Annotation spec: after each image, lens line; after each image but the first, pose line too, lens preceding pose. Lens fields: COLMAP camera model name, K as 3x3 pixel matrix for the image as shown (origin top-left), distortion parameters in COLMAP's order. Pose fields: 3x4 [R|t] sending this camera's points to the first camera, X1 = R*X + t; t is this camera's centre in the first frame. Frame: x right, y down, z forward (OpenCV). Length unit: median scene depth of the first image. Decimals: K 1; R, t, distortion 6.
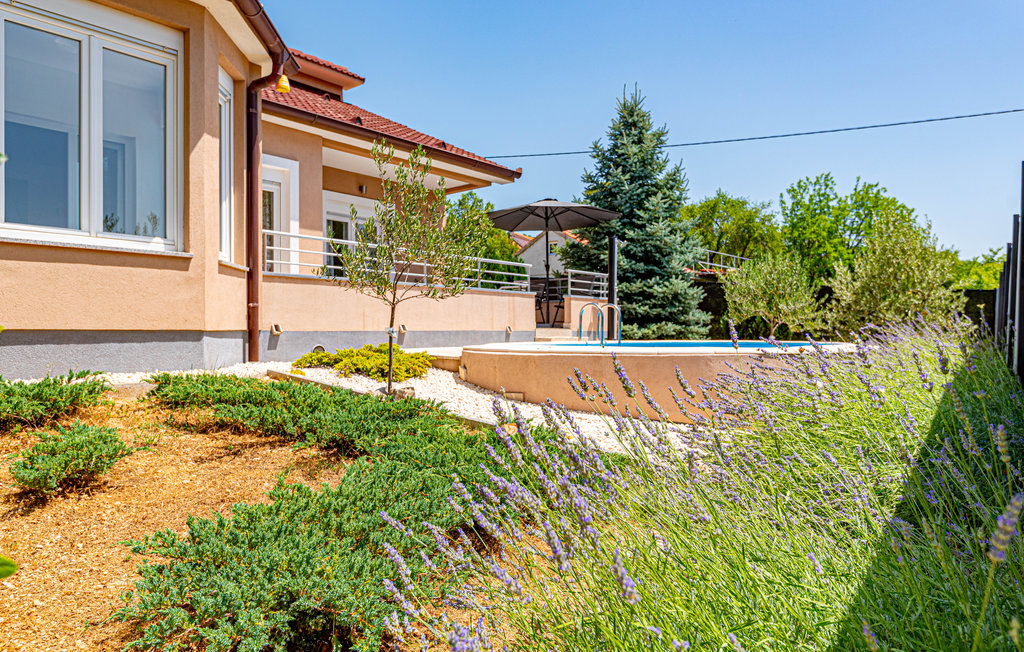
lens RADIAL K [[679.6, 0, 512.1], [0, 679.6, 326.0], [0, 0, 1]] dist [-0.001984, -0.003823]
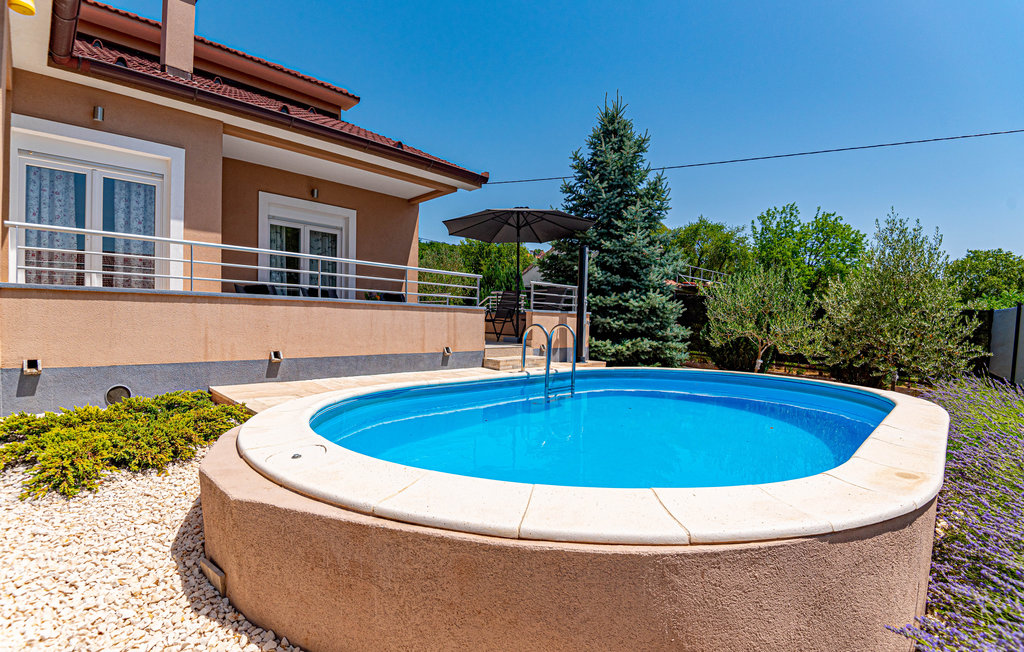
lens RADIAL K [[469.4, 0, 512.6], [0, 469.4, 332.5], [0, 0, 1]] dist [-0.032097, -0.001838]
pose [[0.996527, 0.021696, -0.080394, 0.096699], [-0.019286, 0.999345, 0.030625, -0.029242], [0.081006, -0.028969, 0.996293, 0.326191]]
